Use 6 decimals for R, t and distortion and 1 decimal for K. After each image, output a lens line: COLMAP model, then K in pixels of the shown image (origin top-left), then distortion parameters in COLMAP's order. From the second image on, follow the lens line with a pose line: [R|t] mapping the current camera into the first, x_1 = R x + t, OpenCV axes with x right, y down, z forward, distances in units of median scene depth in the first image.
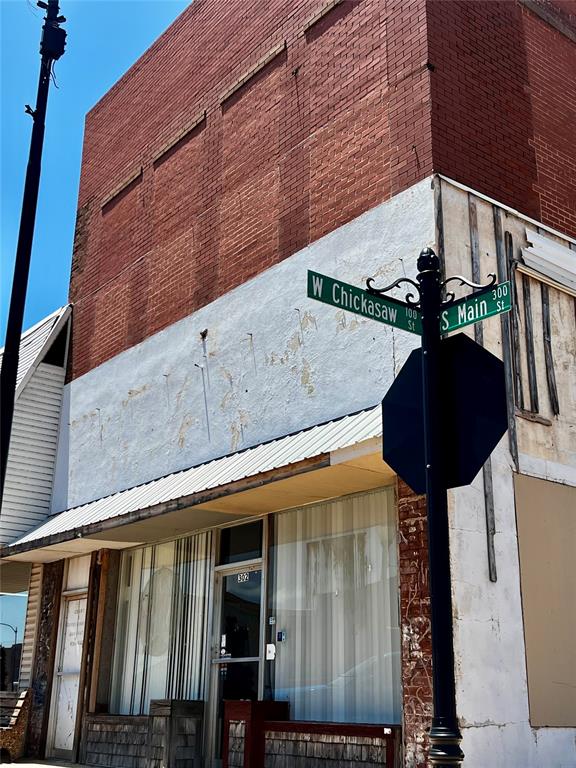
lens RADIAL K [[895.4, 0, 279.6], [0, 895.4, 379.4], [0, 0, 1]] dist [0.041017, 0.000000]
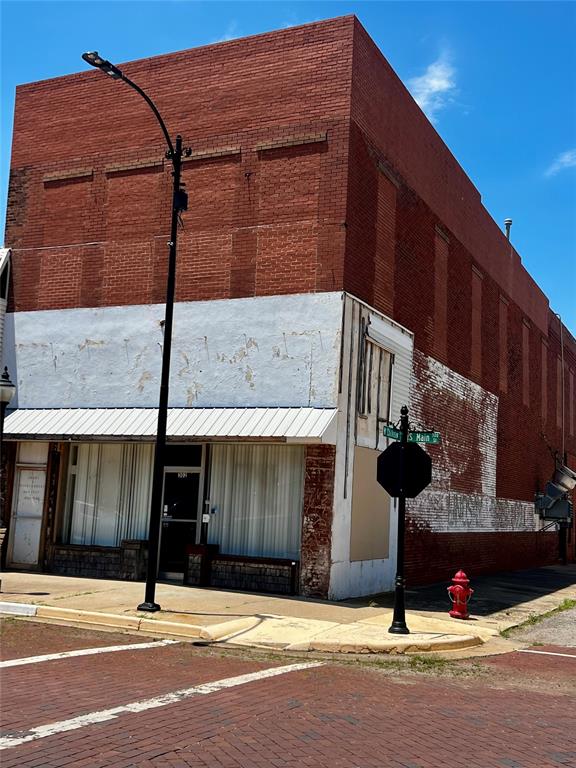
lens RADIAL K [[895.4, 0, 278.3], [0, 895.4, 383.5], [0, 0, 1]] dist [0.041017, 0.000000]
pose [[0.893996, 0.083522, 0.440222, -0.658344], [-0.180398, 0.966421, 0.182993, -0.305858], [-0.410156, -0.243010, 0.879044, -0.570595]]
